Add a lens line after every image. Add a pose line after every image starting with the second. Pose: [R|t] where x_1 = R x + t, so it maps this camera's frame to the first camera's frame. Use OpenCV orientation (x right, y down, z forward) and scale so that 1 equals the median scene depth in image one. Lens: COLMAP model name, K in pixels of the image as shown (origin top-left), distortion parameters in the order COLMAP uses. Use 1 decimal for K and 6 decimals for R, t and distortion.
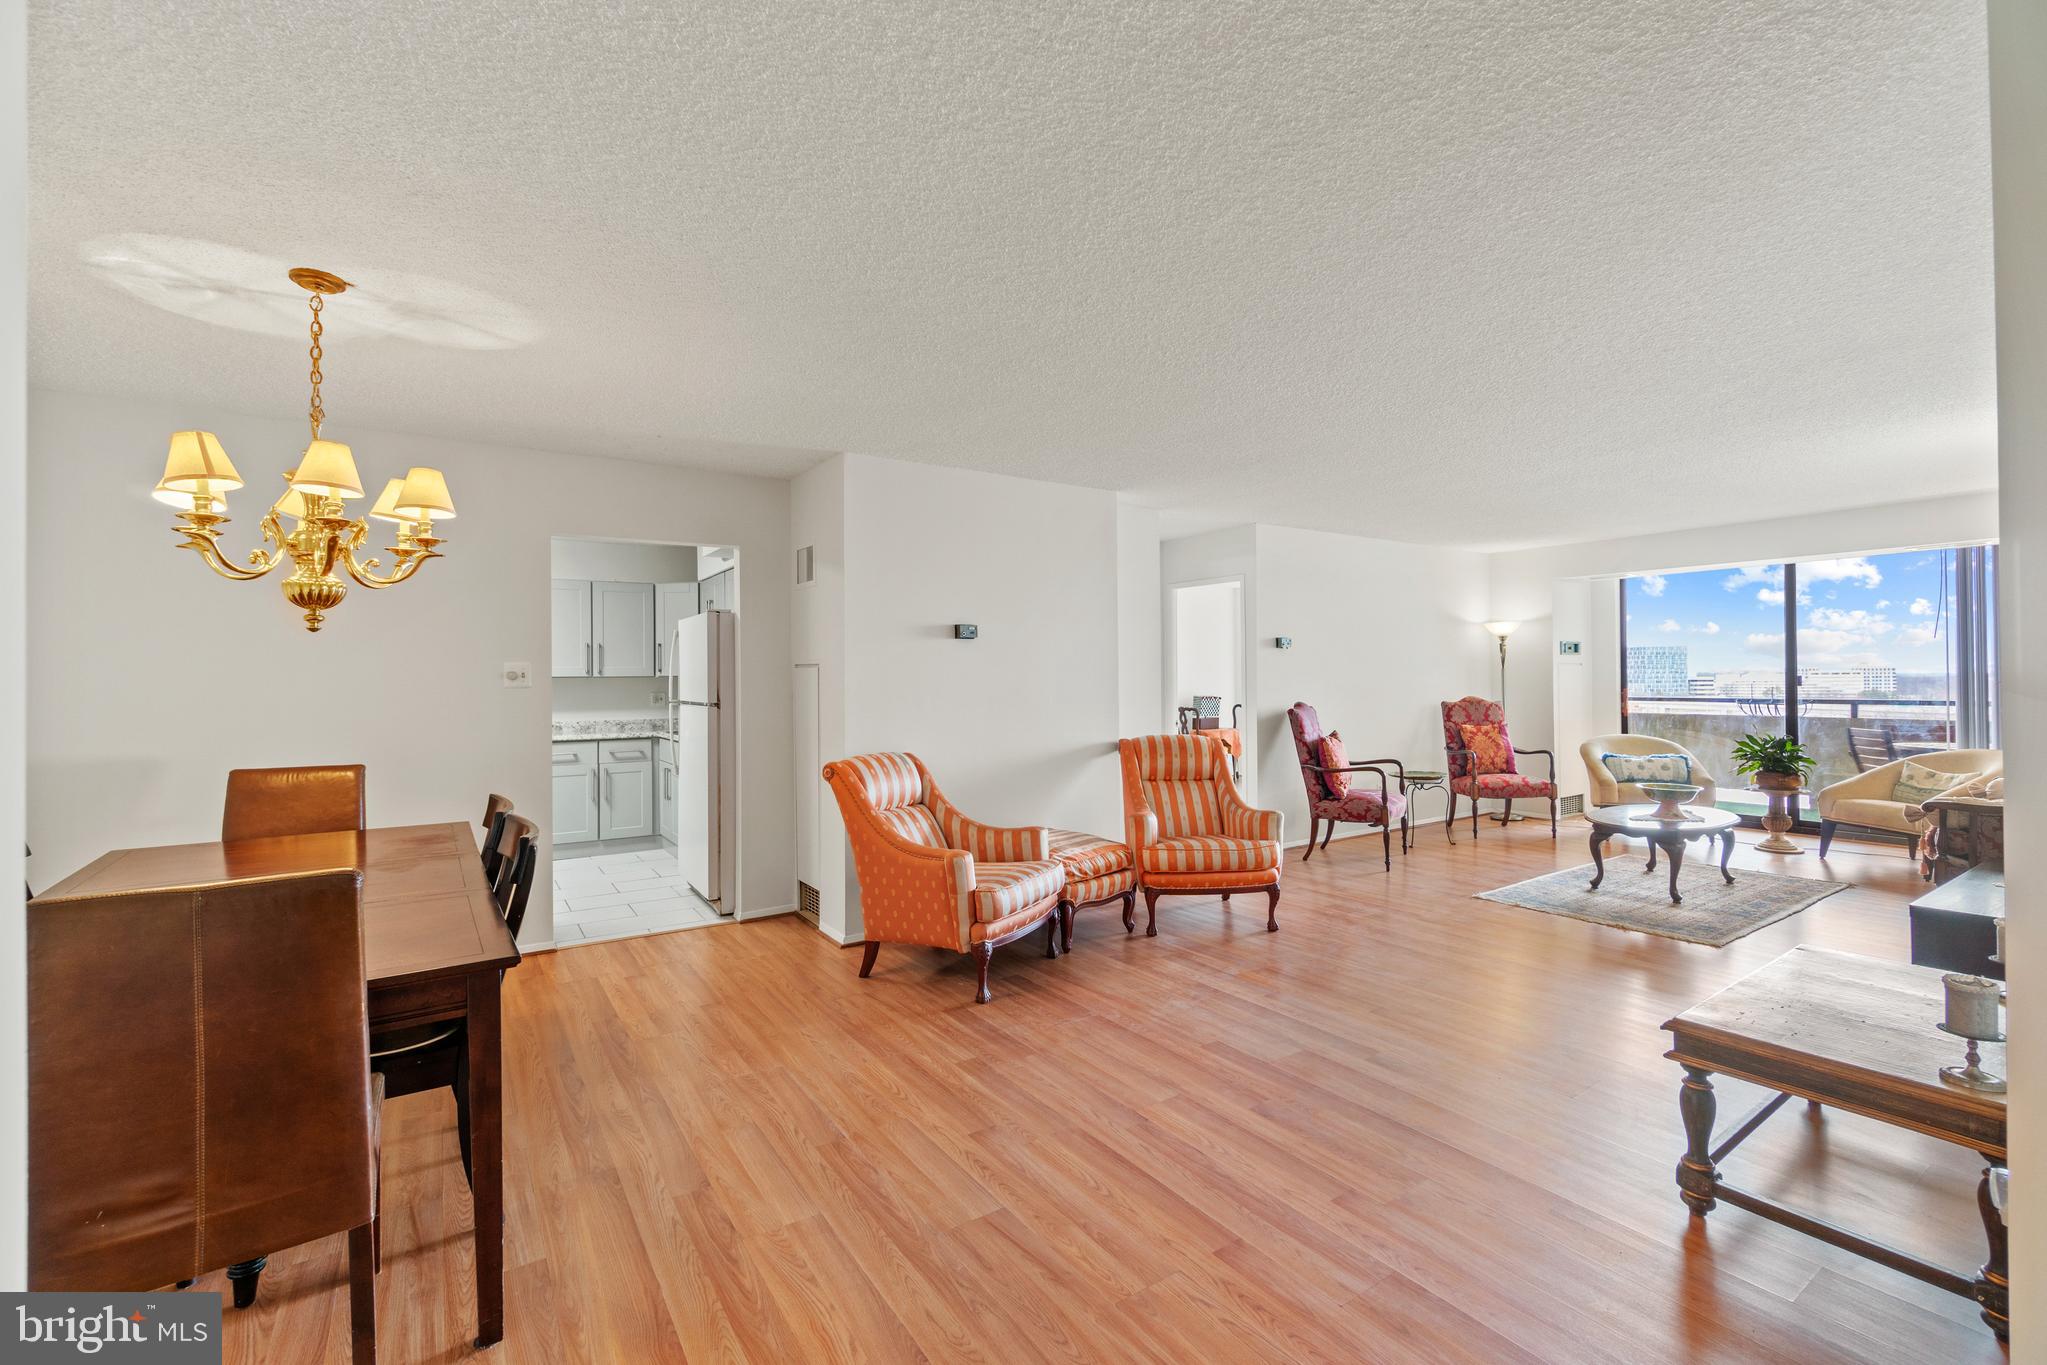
lens RADIAL K [[876.5, 0, 1035.8], [0, 876.5, 674.8], [0, 0, 1]] dist [-0.004956, 0.000071]
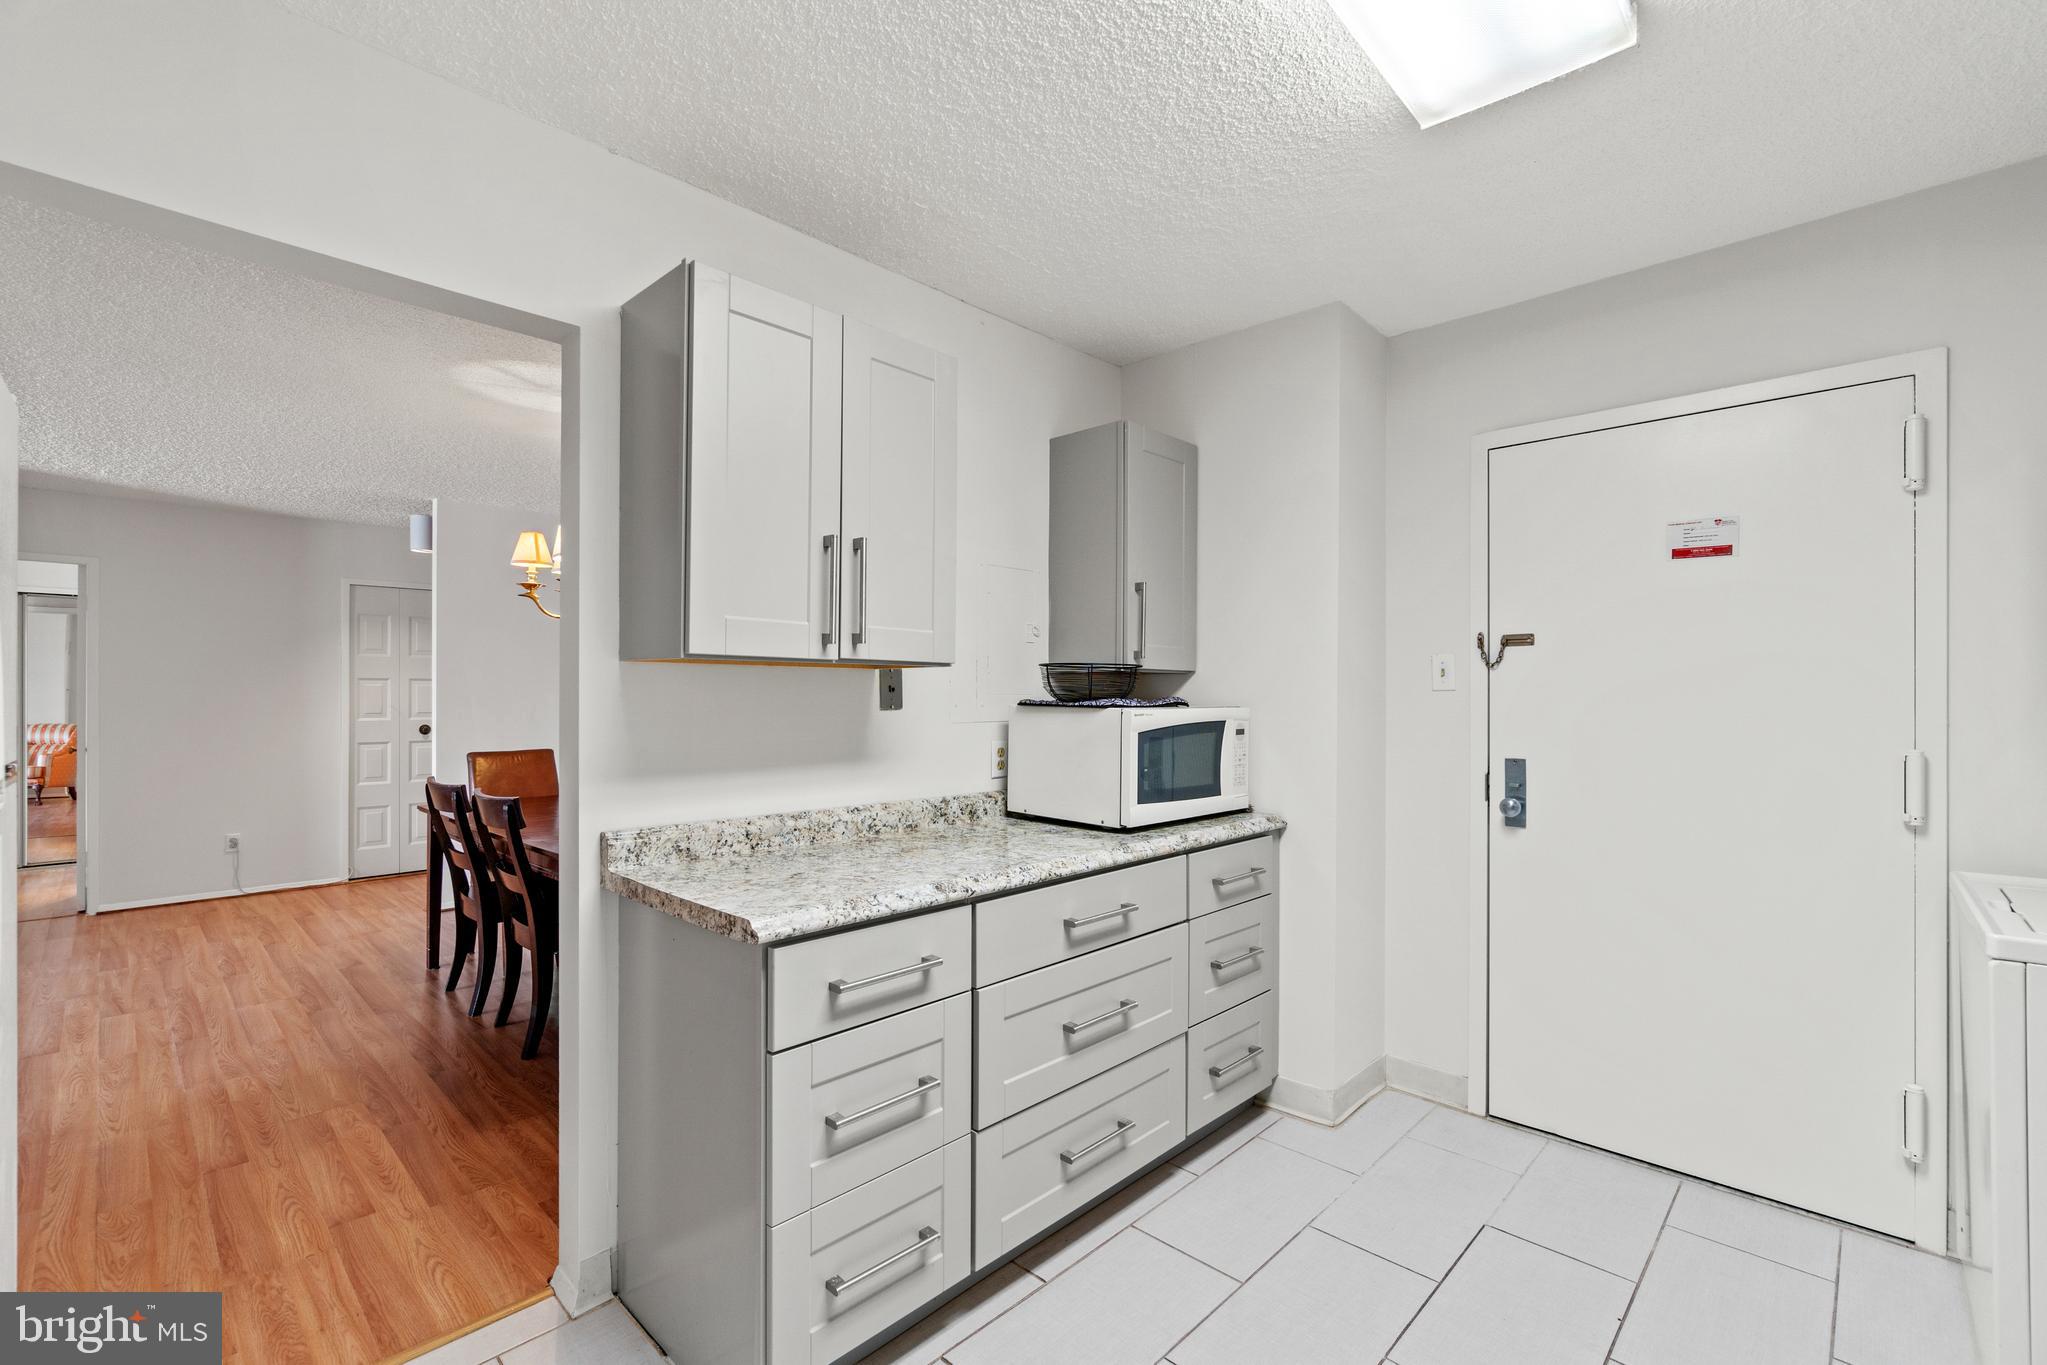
lens RADIAL K [[876.5, 0, 1021.5], [0, 876.5, 695.9], [0, 0, 1]] dist [-0.004956, 0.000071]
pose [[-0.978419, 0.003099, -0.206609, -0.678643], [0.003992, 0.999984, -0.003906, 0.016834], [0.206594, -0.004647, -0.978416, 1.457282]]
